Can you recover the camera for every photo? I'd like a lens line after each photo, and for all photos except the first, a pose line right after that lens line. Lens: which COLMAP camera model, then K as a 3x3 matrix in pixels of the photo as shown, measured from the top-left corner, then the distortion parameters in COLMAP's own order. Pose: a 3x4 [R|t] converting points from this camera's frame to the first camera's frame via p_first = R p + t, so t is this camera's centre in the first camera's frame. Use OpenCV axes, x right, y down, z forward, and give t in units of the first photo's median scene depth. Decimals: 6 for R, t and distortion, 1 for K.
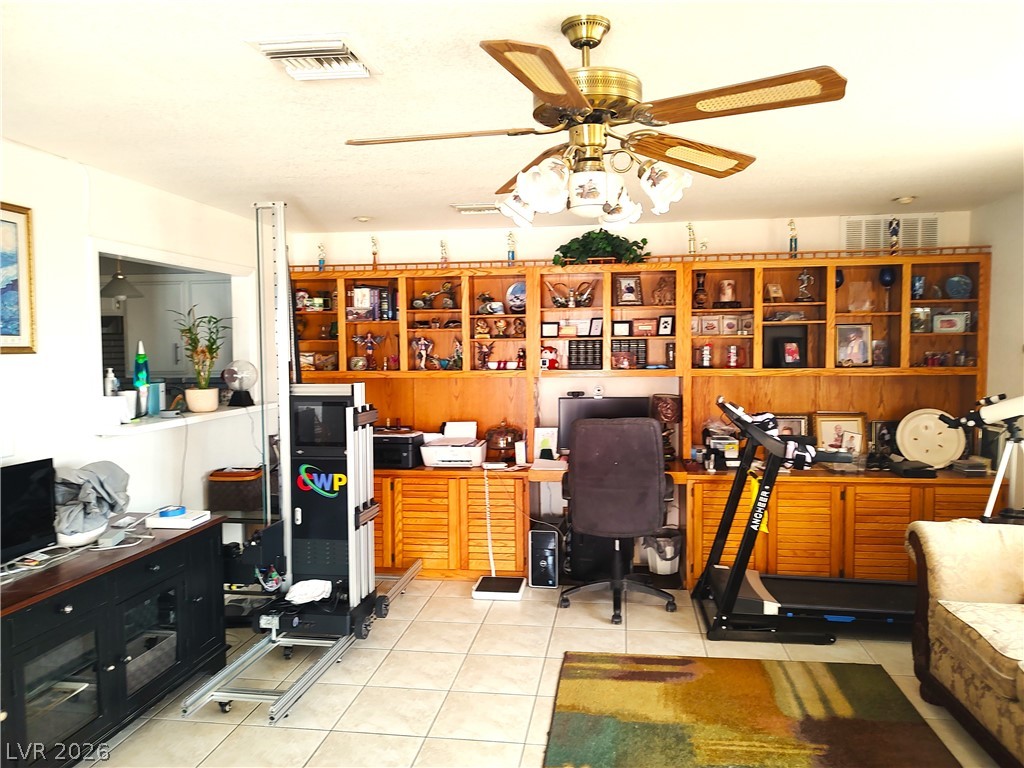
lens RADIAL K [[727.9, 0, 513.0], [0, 727.9, 382.4], [0, 0, 1]] dist [0.035161, -0.033659]
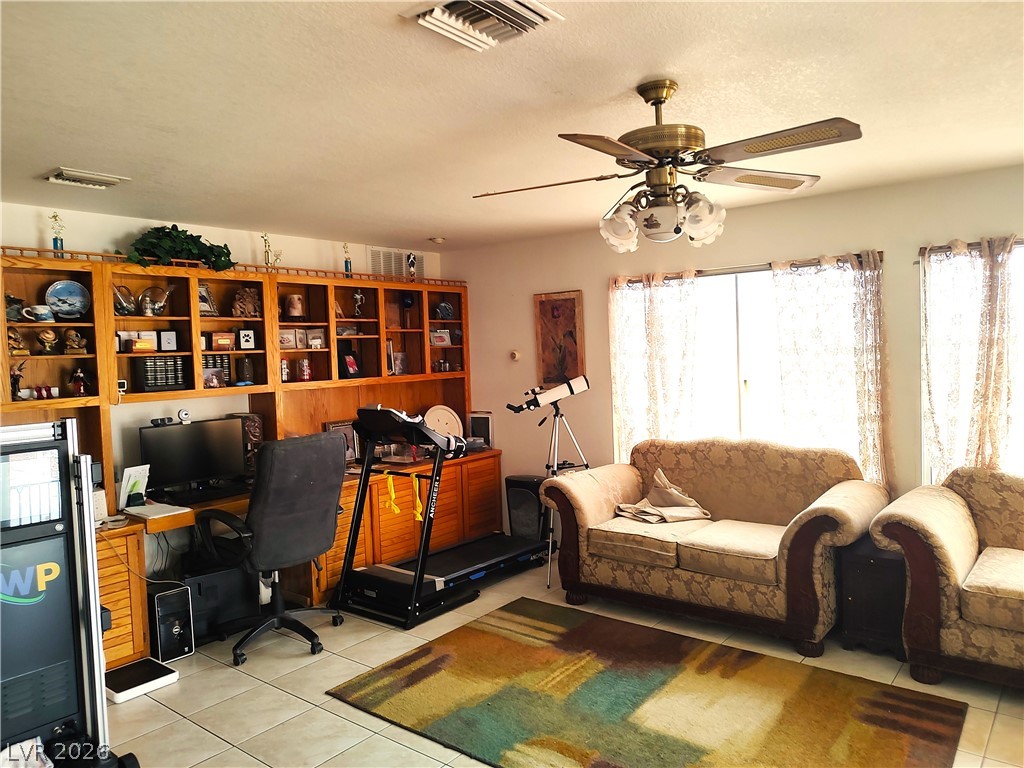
lens RADIAL K [[727.9, 0, 509.8], [0, 727.9, 384.4], [0, 0, 1]] dist [0.035161, -0.033659]
pose [[0.514234, -0.048291, 0.856289, -0.449438], [0.072469, 0.997290, 0.012723, -0.007883], [-0.854582, 0.055512, 0.516340, 0.242756]]
